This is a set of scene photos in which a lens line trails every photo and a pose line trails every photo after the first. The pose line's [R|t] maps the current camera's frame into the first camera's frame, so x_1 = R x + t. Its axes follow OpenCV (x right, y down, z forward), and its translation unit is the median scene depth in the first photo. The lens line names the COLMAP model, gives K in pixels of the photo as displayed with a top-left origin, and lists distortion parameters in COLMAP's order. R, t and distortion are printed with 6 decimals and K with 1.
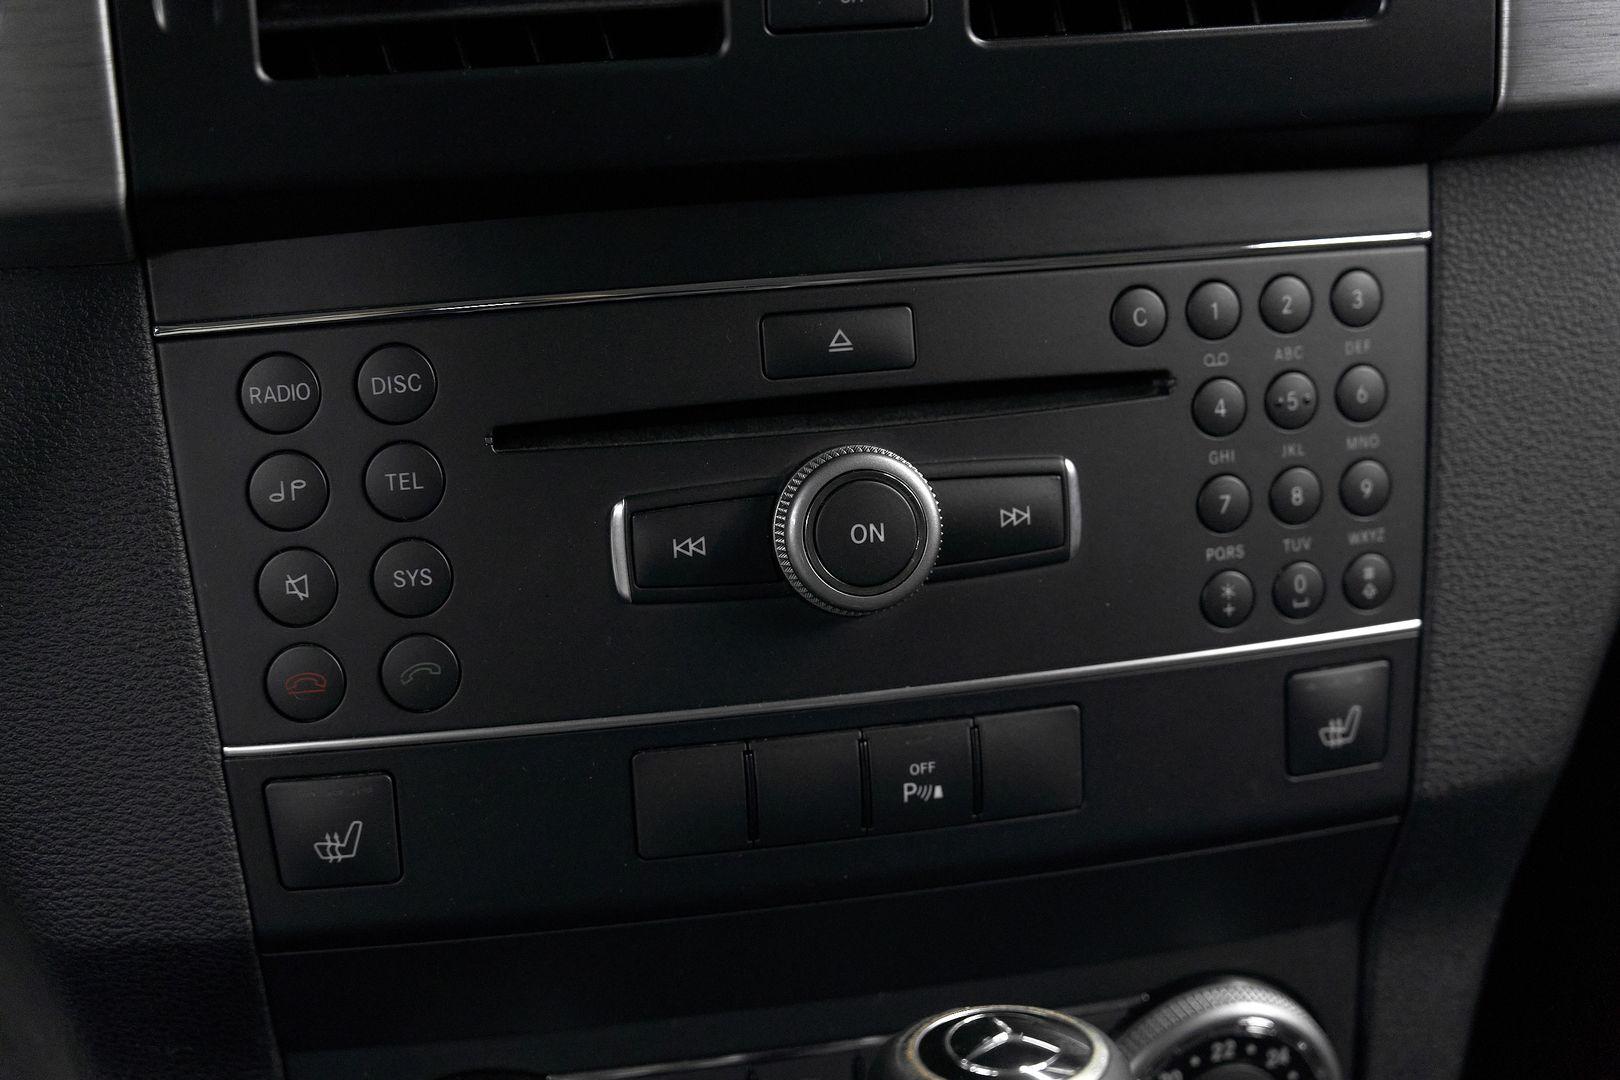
lens RADIAL K [[2796.5, 0, 810.0], [0, 2796.5, 540.0], [0, 0, 1]] dist [-0.134911, 0.038263]
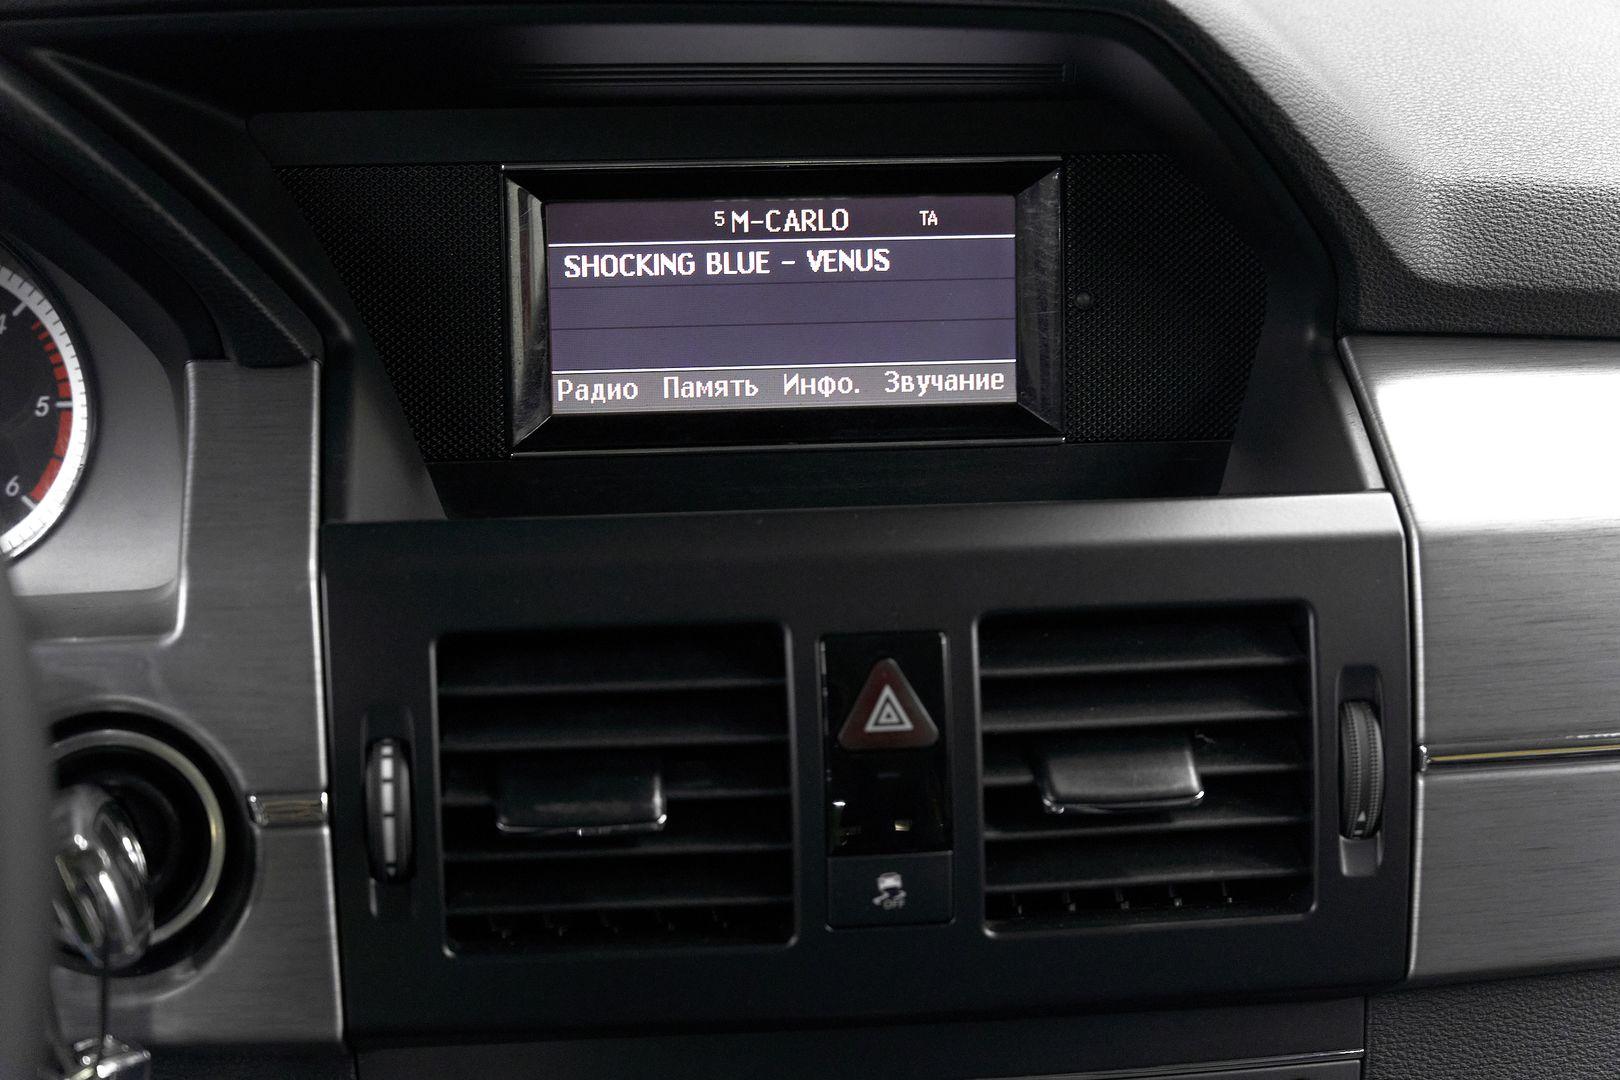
lens RADIAL K [[2796.5, 0, 810.0], [0, 2796.5, 540.0], [0, 0, 1]] dist [-0.134911, 0.038263]
pose [[0.994557, 0.047664, -0.092651, 0.084089], [-0.054434, 0.995920, -0.071971, -0.252020], [0.088843, 0.076623, 0.993094, -0.306332]]
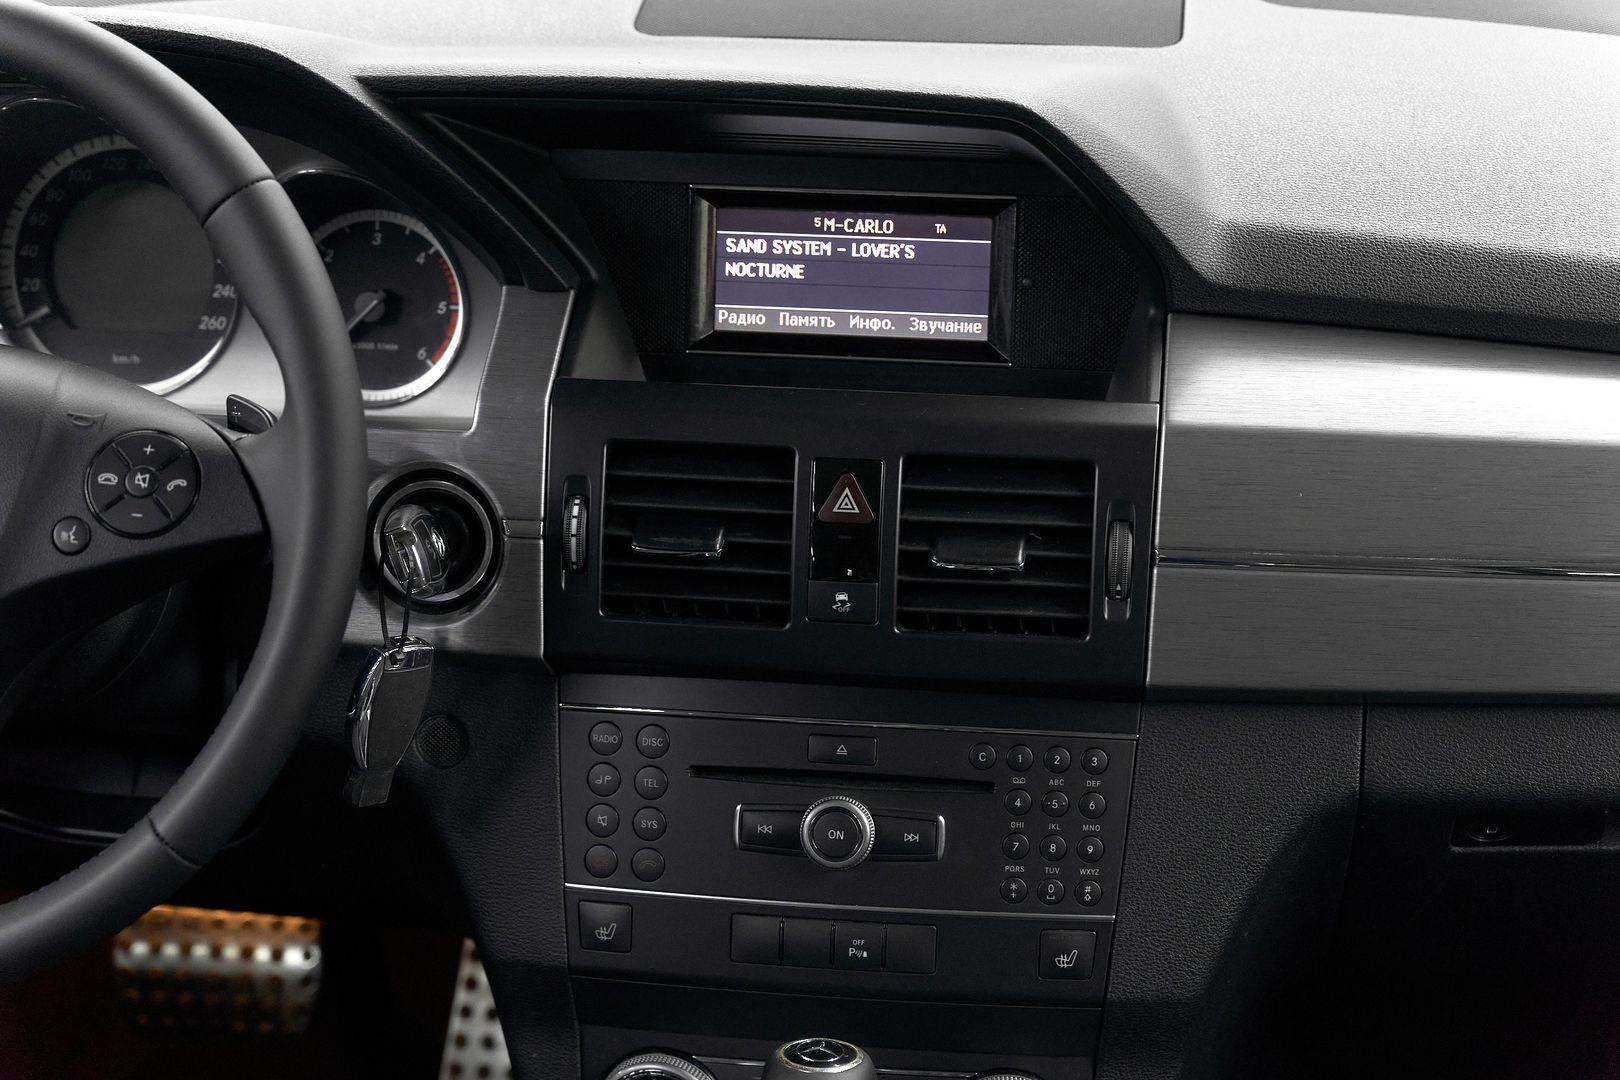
lens RADIAL K [[3172.3, 0, 874.9], [0, 3172.3, 540.1], [0, 0, 1]] dist [-0.147230, 0.044592]
pose [[0.944708, 0.125367, -0.303001, 0.796824], [-0.146292, 0.988111, -0.047284, -0.121463], [0.293471, 0.088996, 0.951816, -1.467209]]
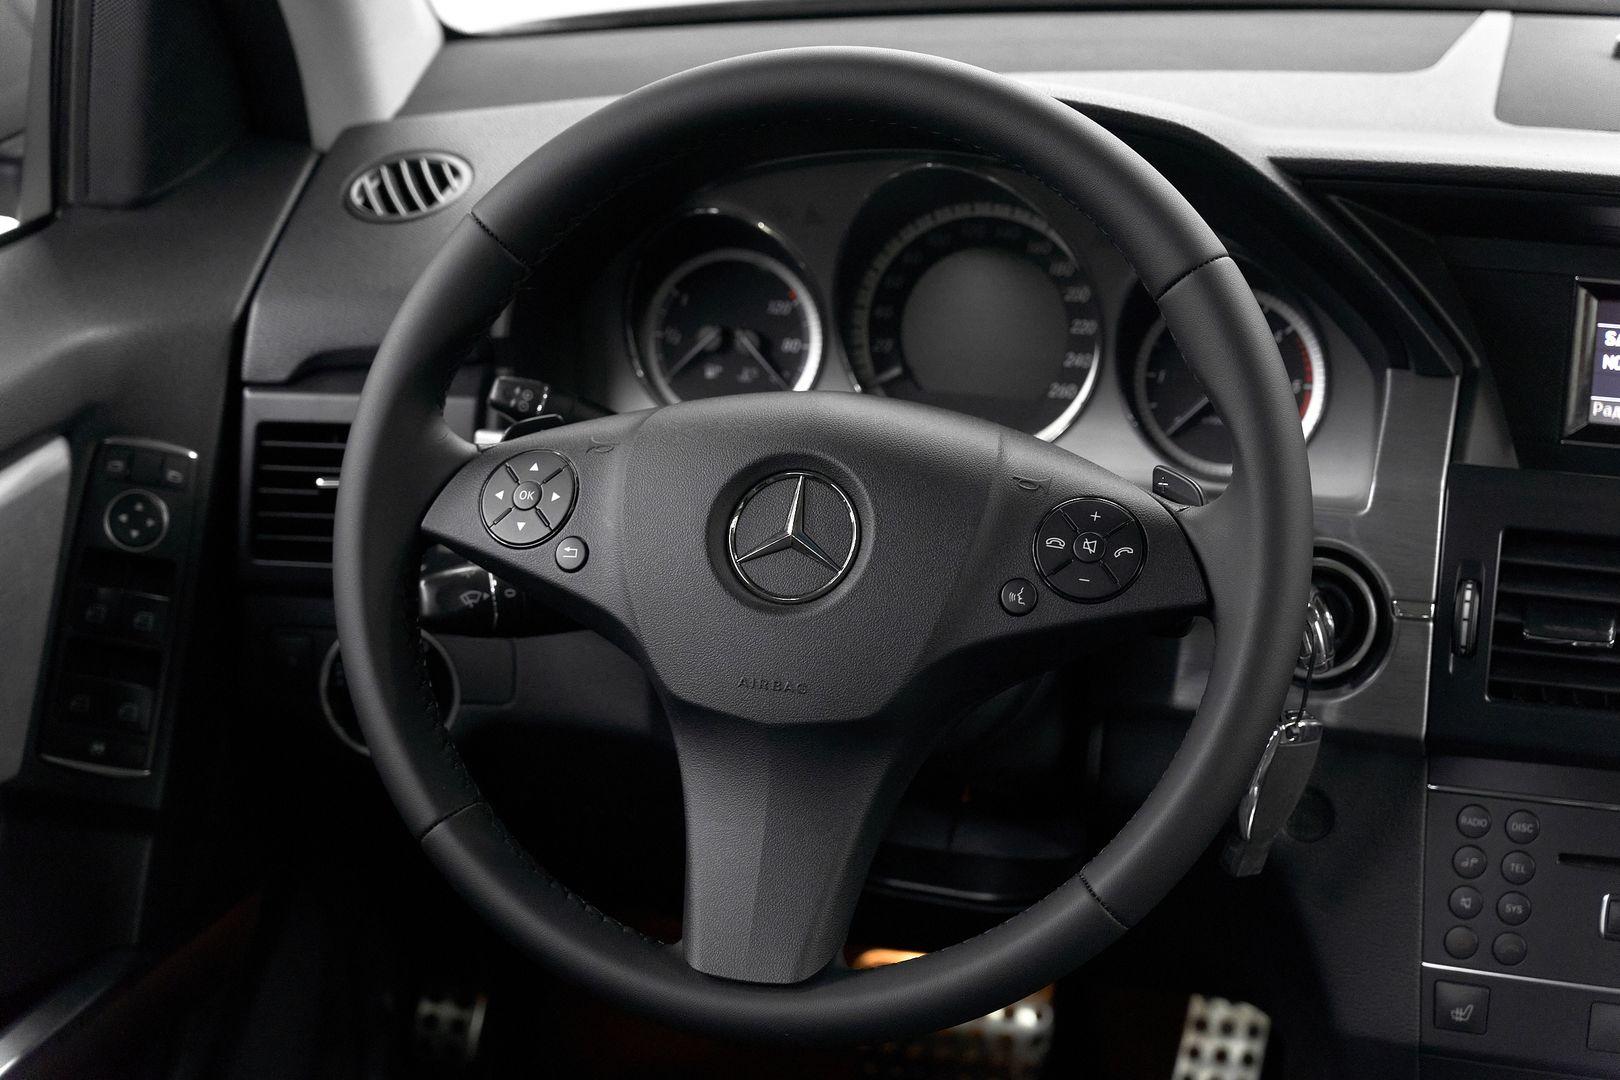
lens RADIAL K [[3182.3, 0, 811.4], [0, 3182.3, 563.2], [0, 0, 1]] dist [-0.134868, -0.329059]
pose [[0.879481, 0.165909, -0.446080, 0.466386], [-0.202220, 0.978726, -0.034679, -0.058727], [0.430837, 0.120705, 0.894321, -1.643727]]
